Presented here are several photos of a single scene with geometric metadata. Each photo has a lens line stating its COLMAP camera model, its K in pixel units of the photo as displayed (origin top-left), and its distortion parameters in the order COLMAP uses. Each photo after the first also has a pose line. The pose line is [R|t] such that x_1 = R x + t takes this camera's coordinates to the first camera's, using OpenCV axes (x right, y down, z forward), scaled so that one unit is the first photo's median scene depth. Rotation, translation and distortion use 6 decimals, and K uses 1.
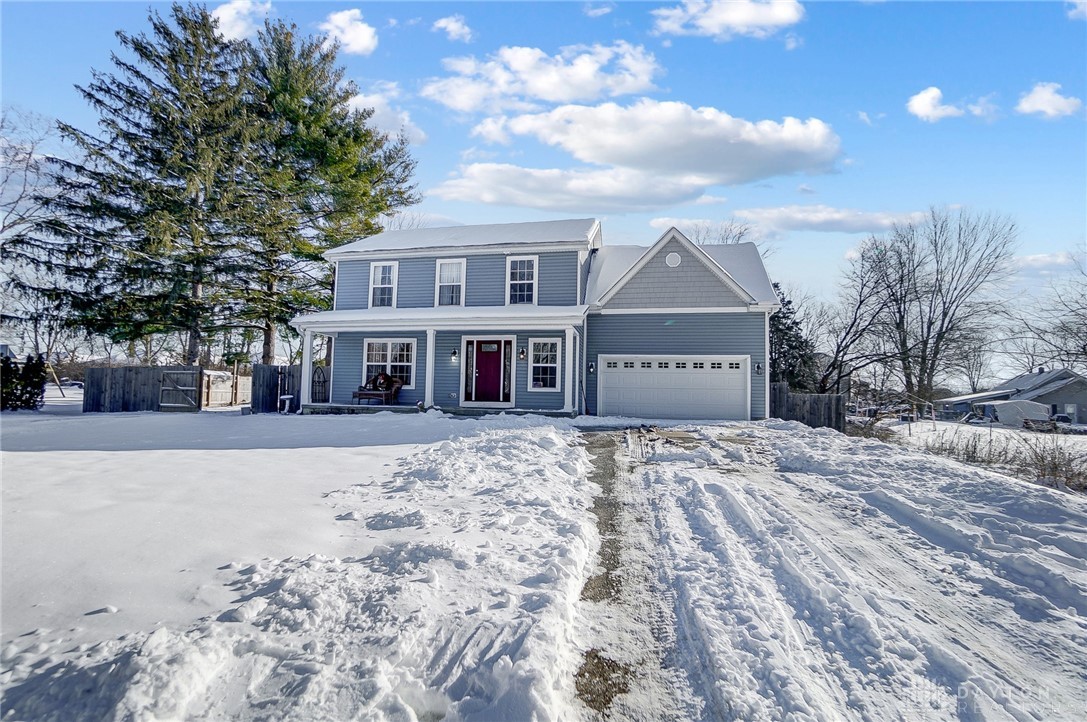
lens RADIAL K [[493.6, 0, 526.5], [0, 493.6, 369.2], [0, 0, 1]] dist [-0.062296, 0.020573]
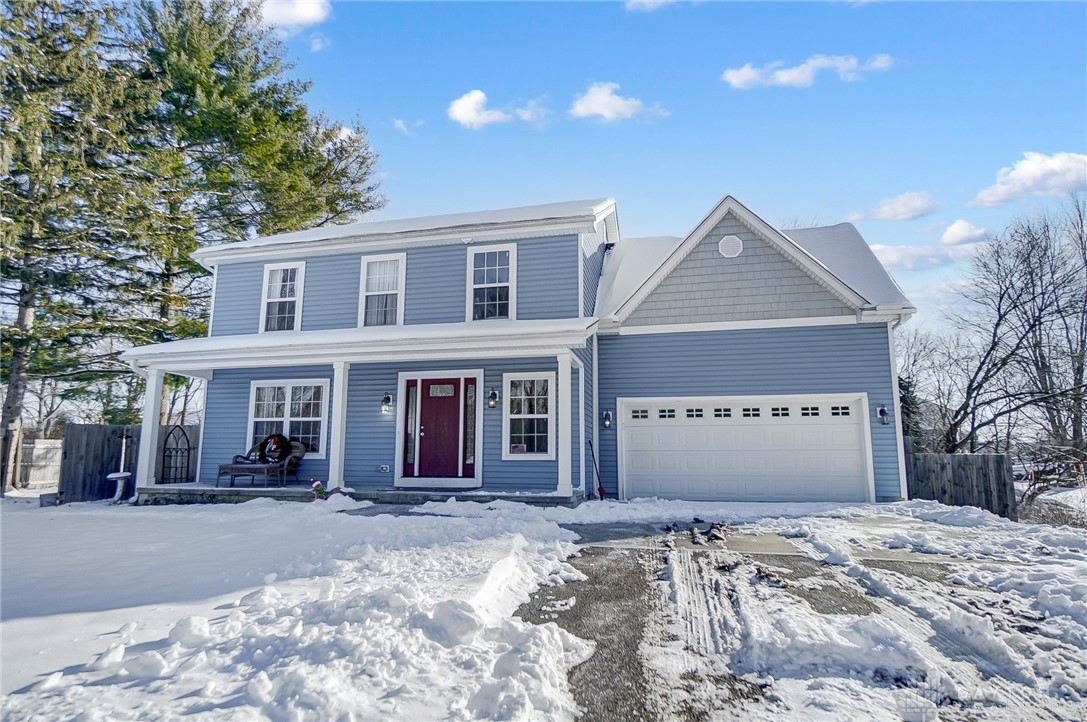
lens RADIAL K [[596.9, 0, 525.0], [0, 596.9, 364.3], [0, 0, 1]] dist [-0.023515, 0.000202]
pose [[0.999439, -0.021891, -0.025355, 0.050369], [0.019132, 0.994355, -0.104361, 0.004478], [0.027497, 0.103817, 0.994216, 0.246502]]
